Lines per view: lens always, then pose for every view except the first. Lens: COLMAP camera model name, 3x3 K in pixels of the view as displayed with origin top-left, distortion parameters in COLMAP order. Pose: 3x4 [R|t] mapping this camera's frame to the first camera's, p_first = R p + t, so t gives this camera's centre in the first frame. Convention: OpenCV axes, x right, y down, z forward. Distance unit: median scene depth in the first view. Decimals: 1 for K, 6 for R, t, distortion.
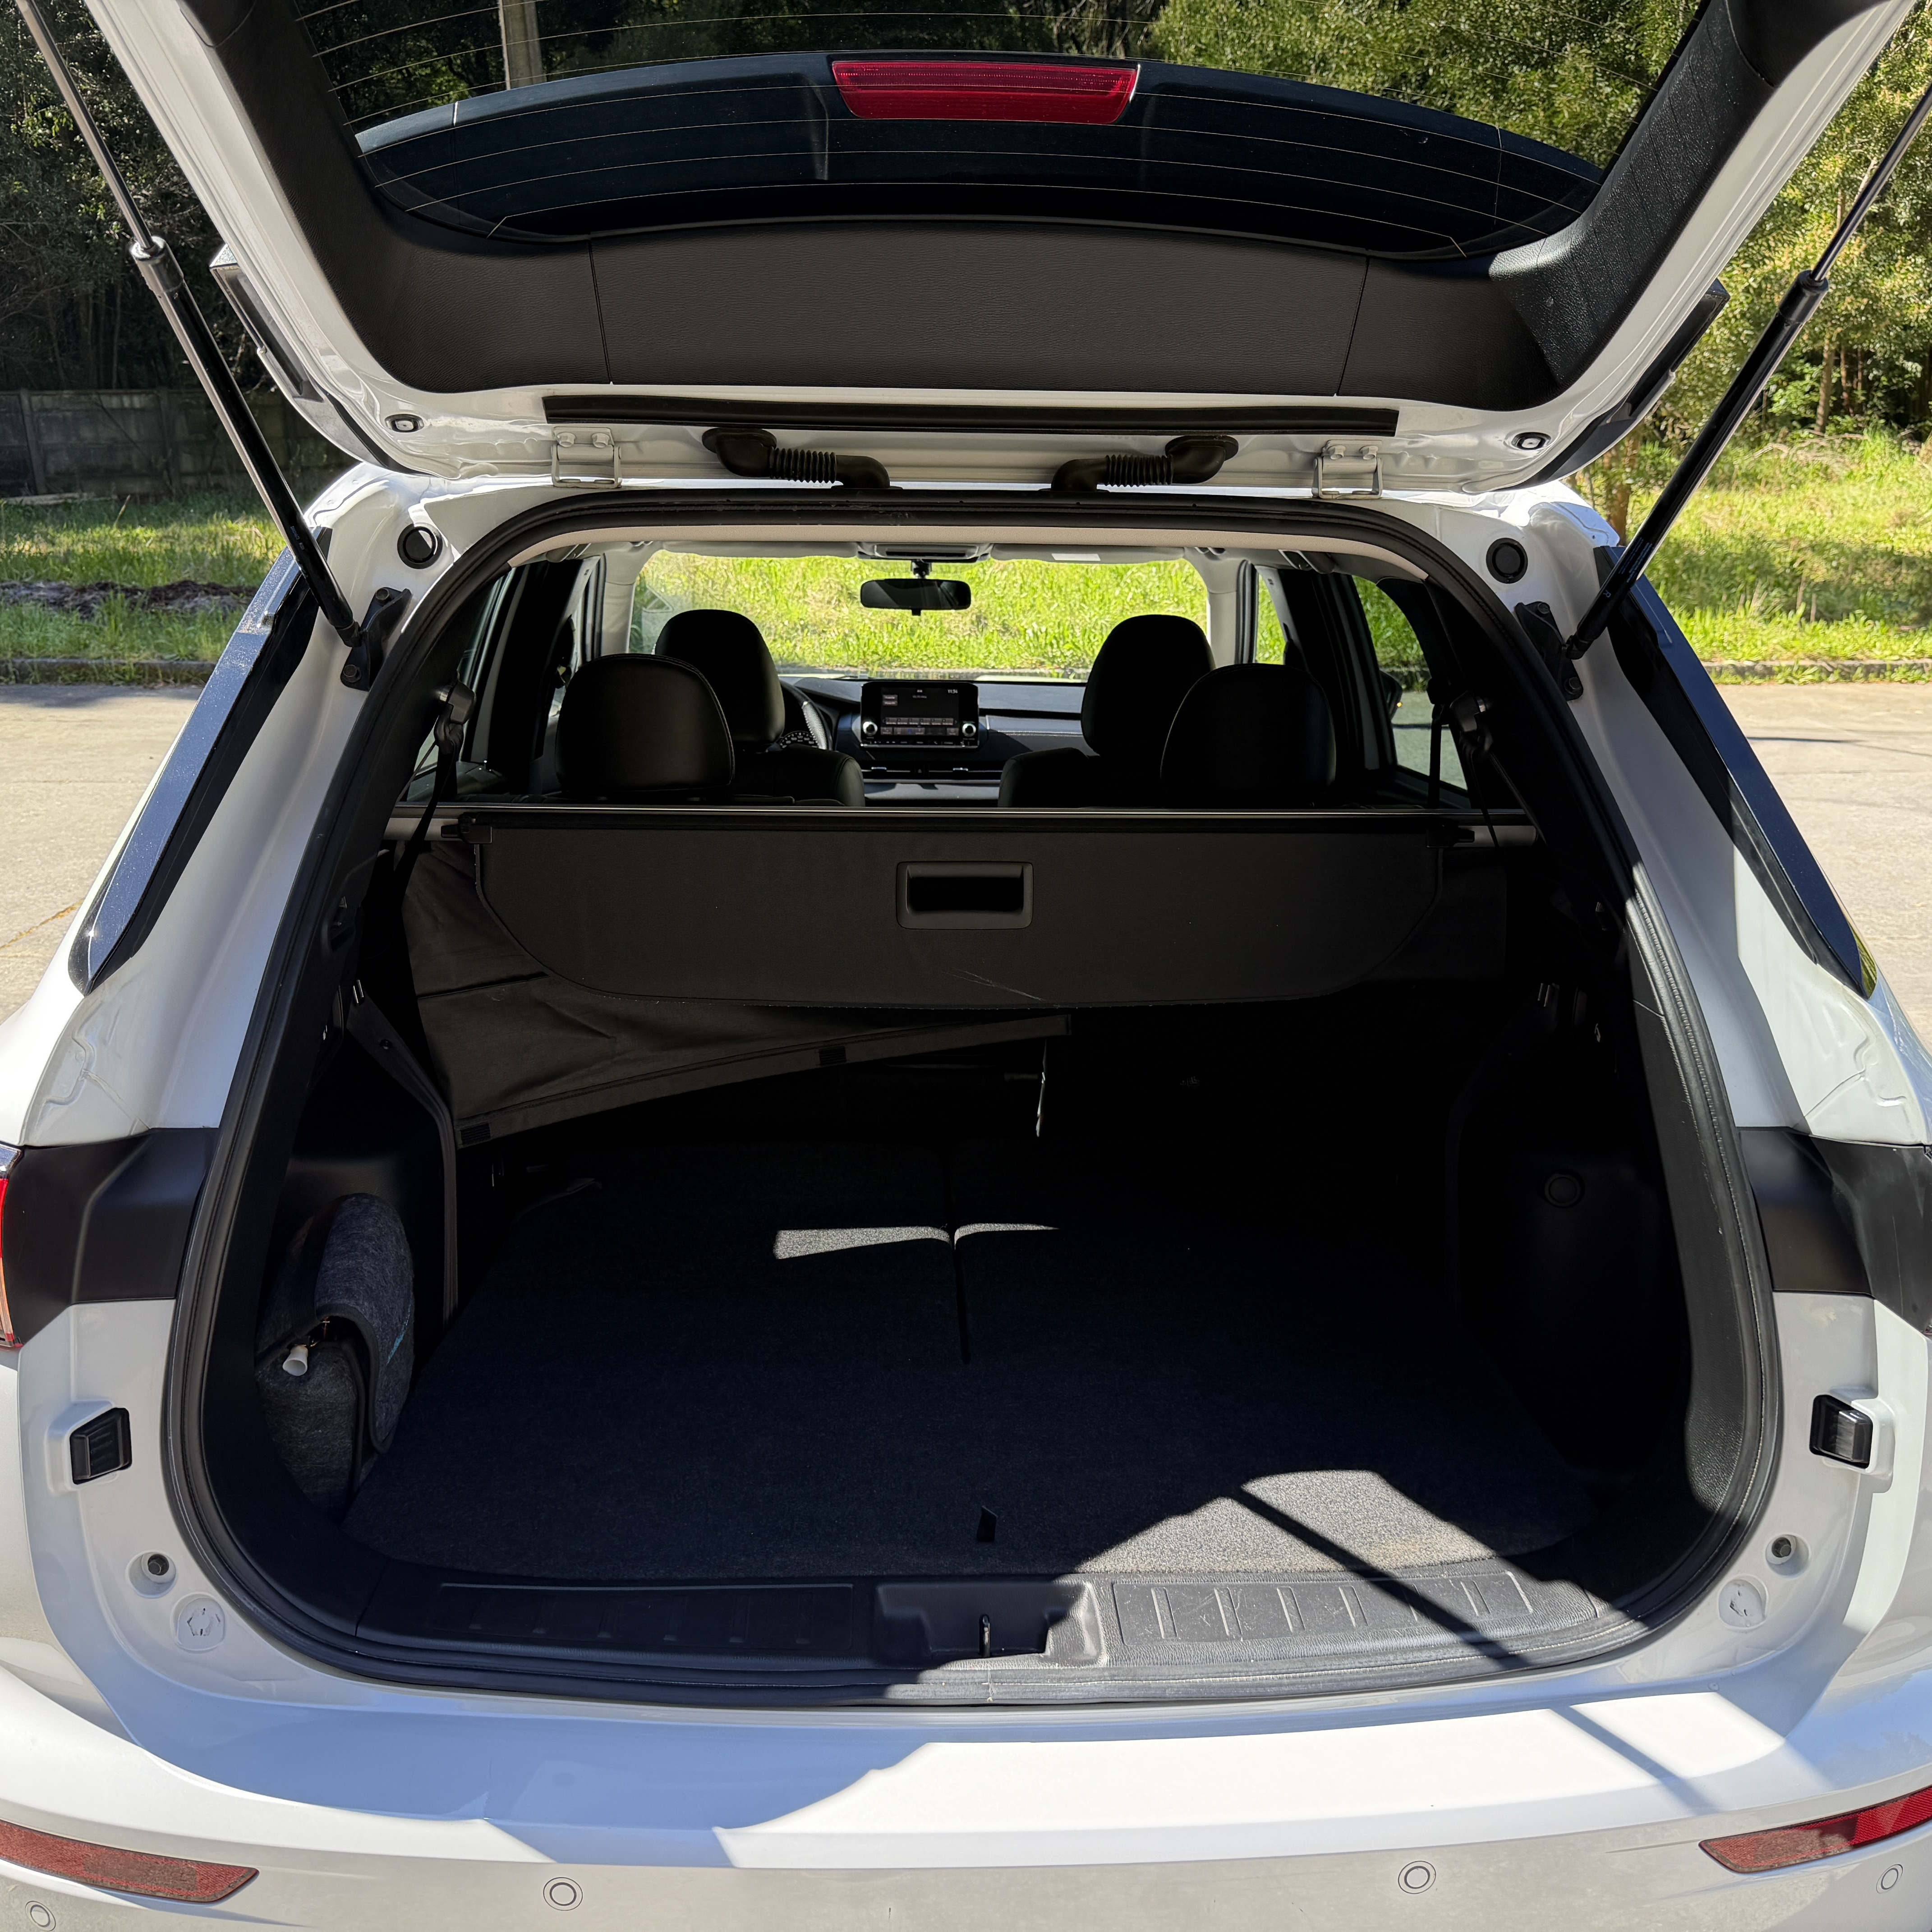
lens RADIAL K [[1874.0, 0, 987.2], [0, 1874.0, 970.6], [0, 0, 1]] dist [-0.007497, 0.018977]
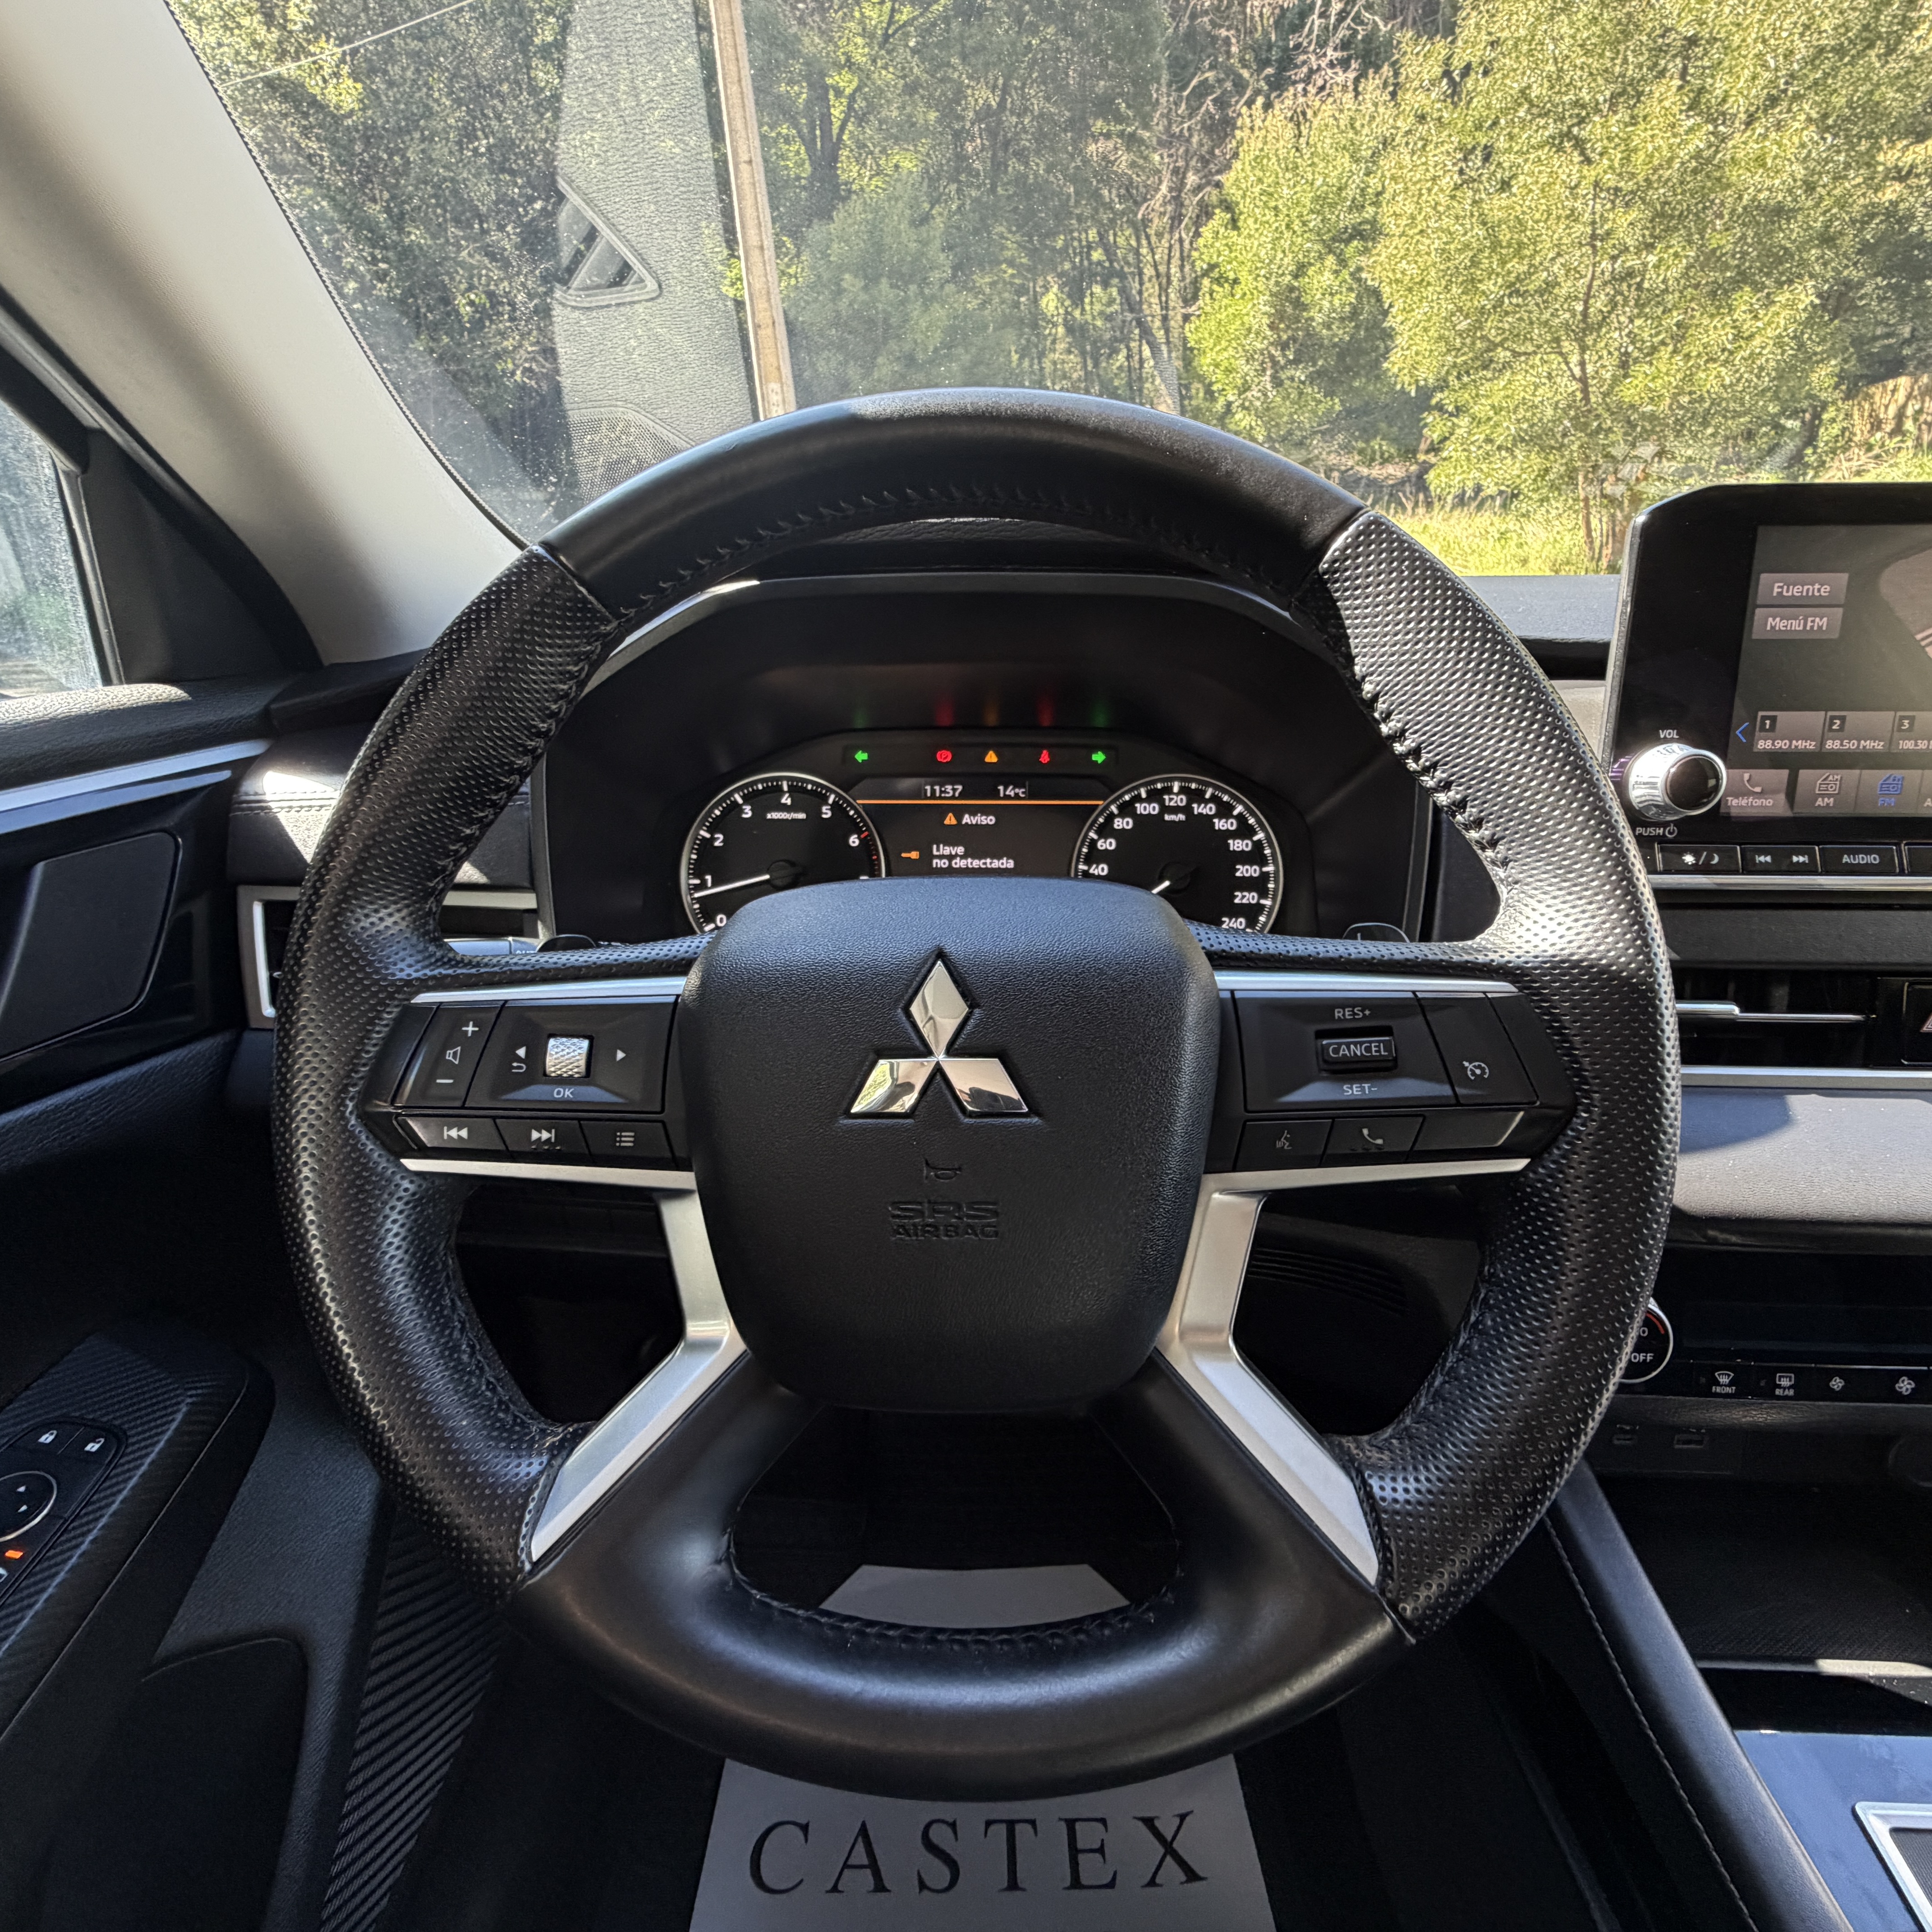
lens RADIAL K [[1009.0, 0, 965.3], [0, 1009.0, 954.7], [0, 0, 1]] dist [0.006257, -0.003076]
pose [[0.995314, 0.014004, -0.095676, -0.114516], [-0.002563, 0.992930, 0.118673, -0.122102], [0.096662, -0.117872, 0.988313, 0.886935]]
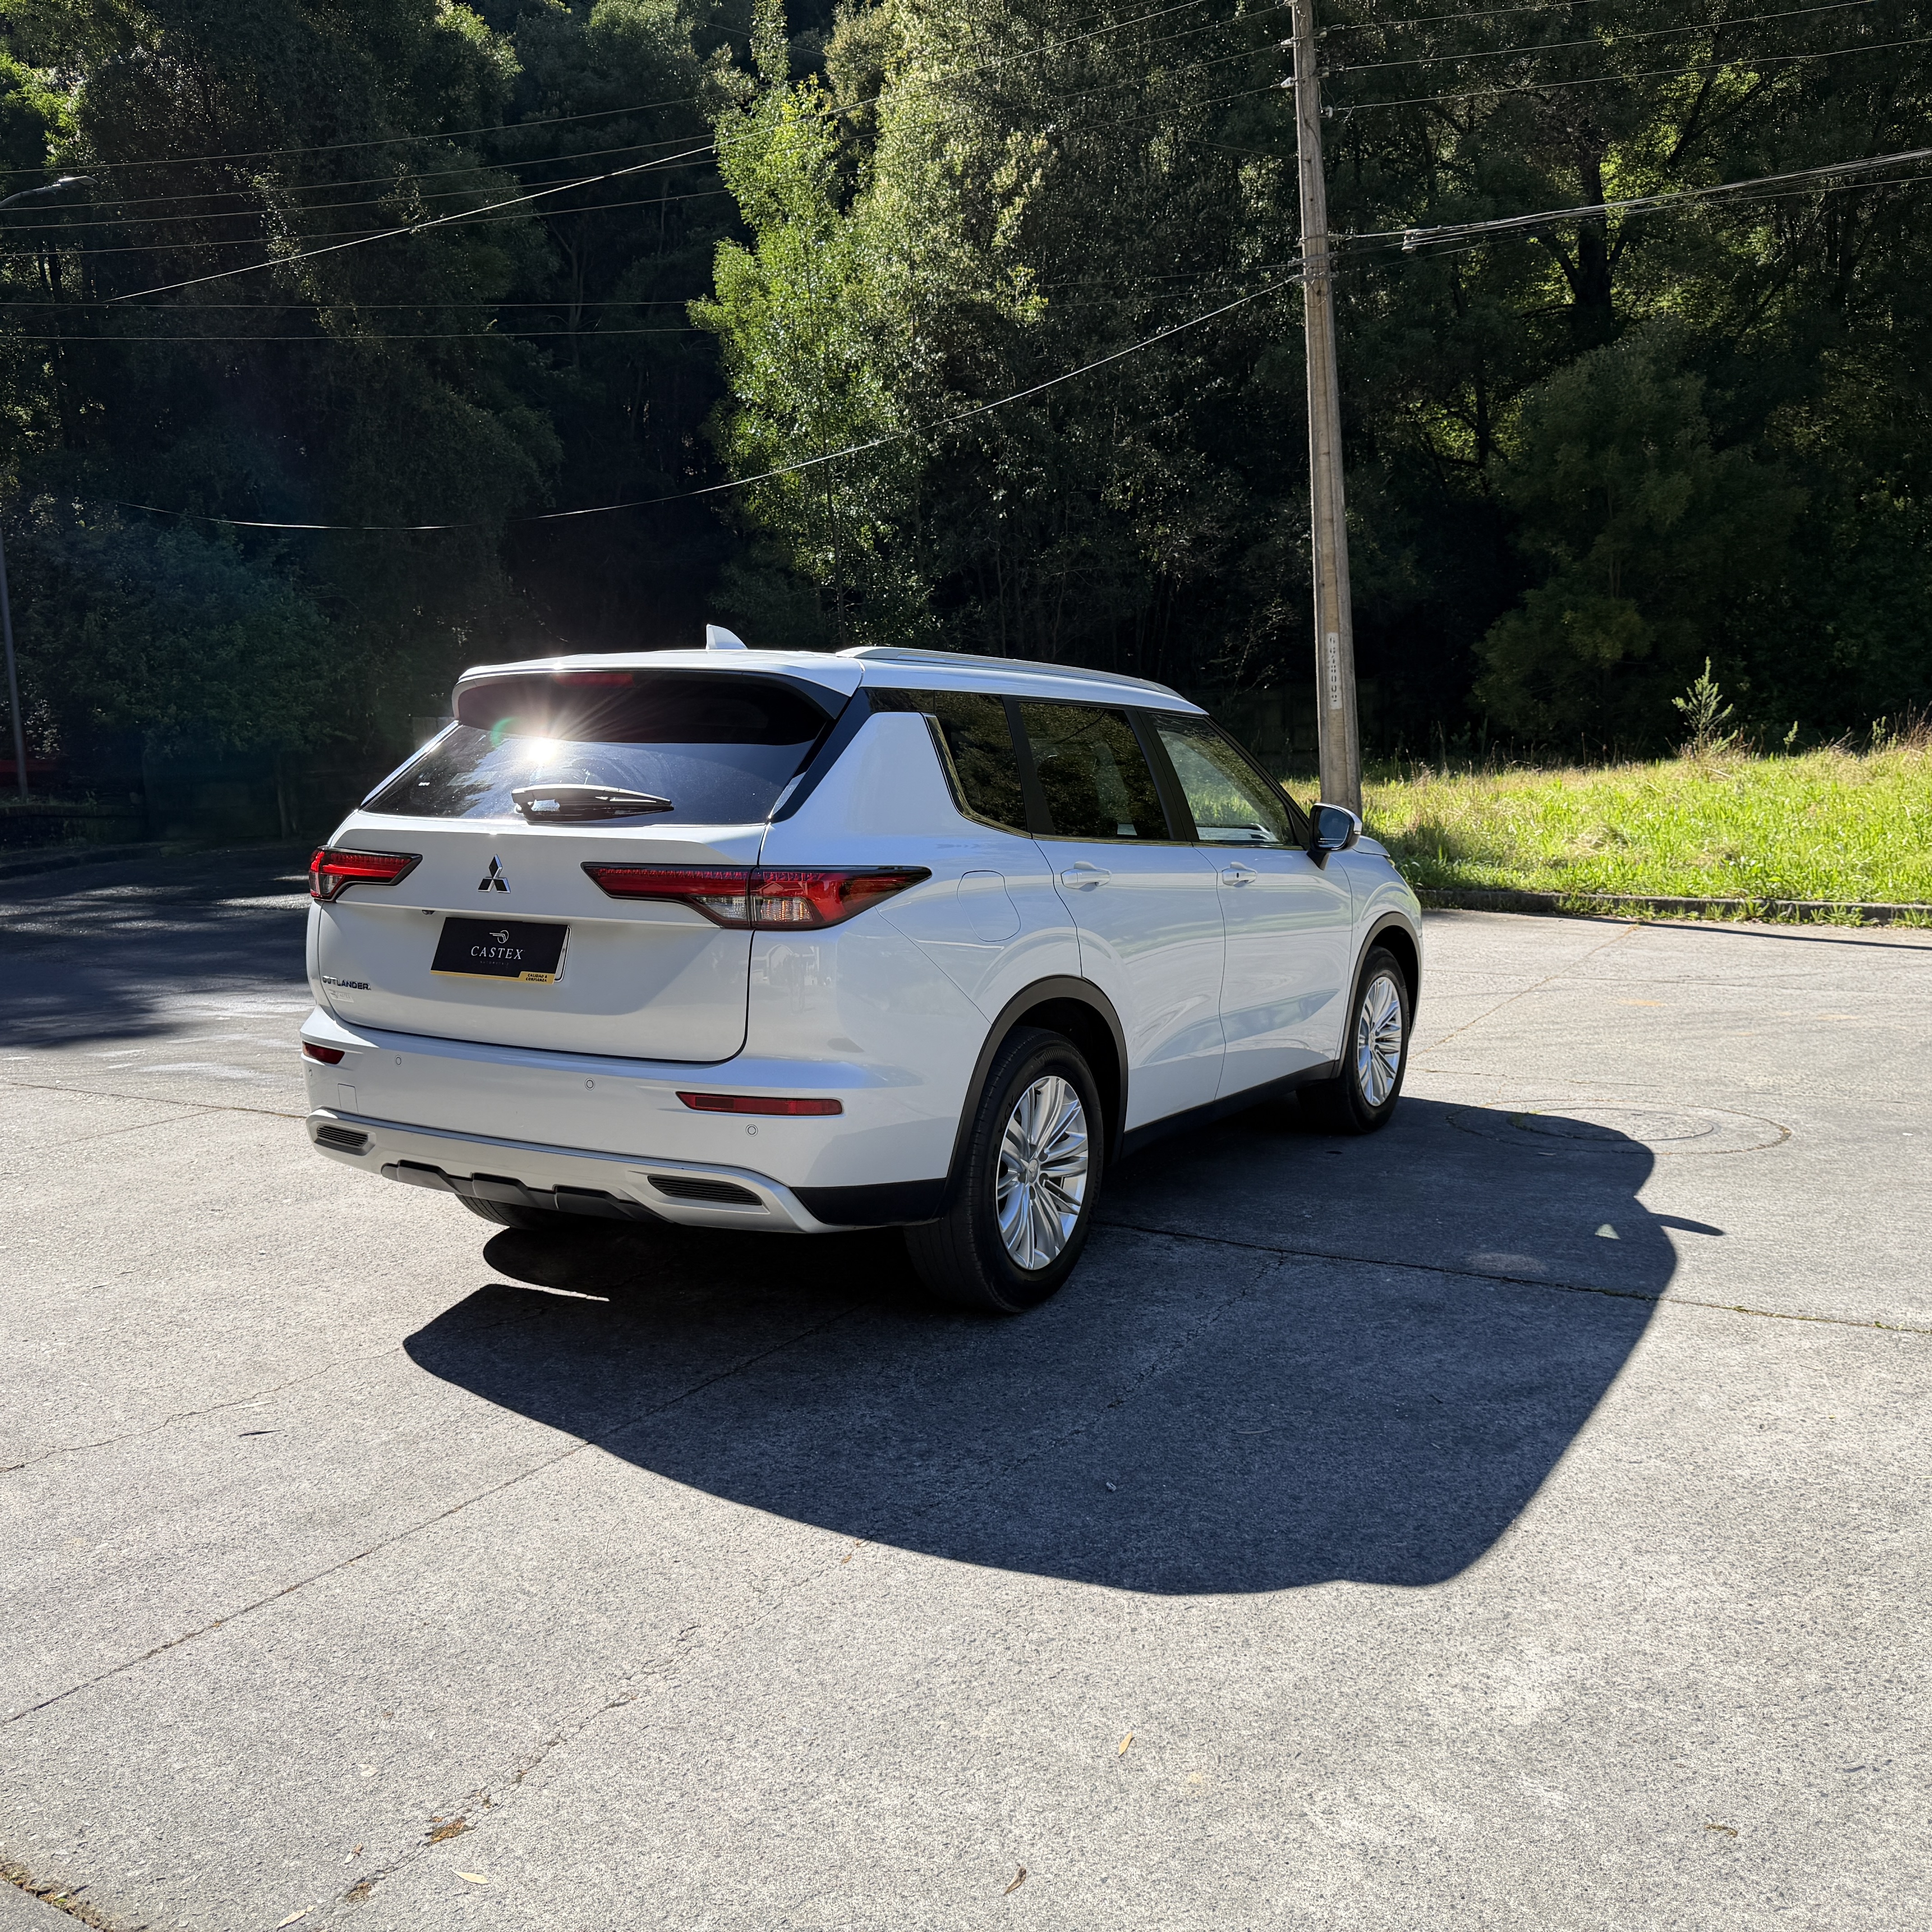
lens RADIAL K [[1857.7, 0, 972.2], [0, 1857.7, 974.4], [0, 0, 1]] dist [0.128017, -0.308277]
pose [[0.829636, 0.050478, -0.556017, 0.799859], [-0.132381, 0.985289, -0.108076, 0.178546], [0.542382, 0.163270, 0.824114, -0.407931]]
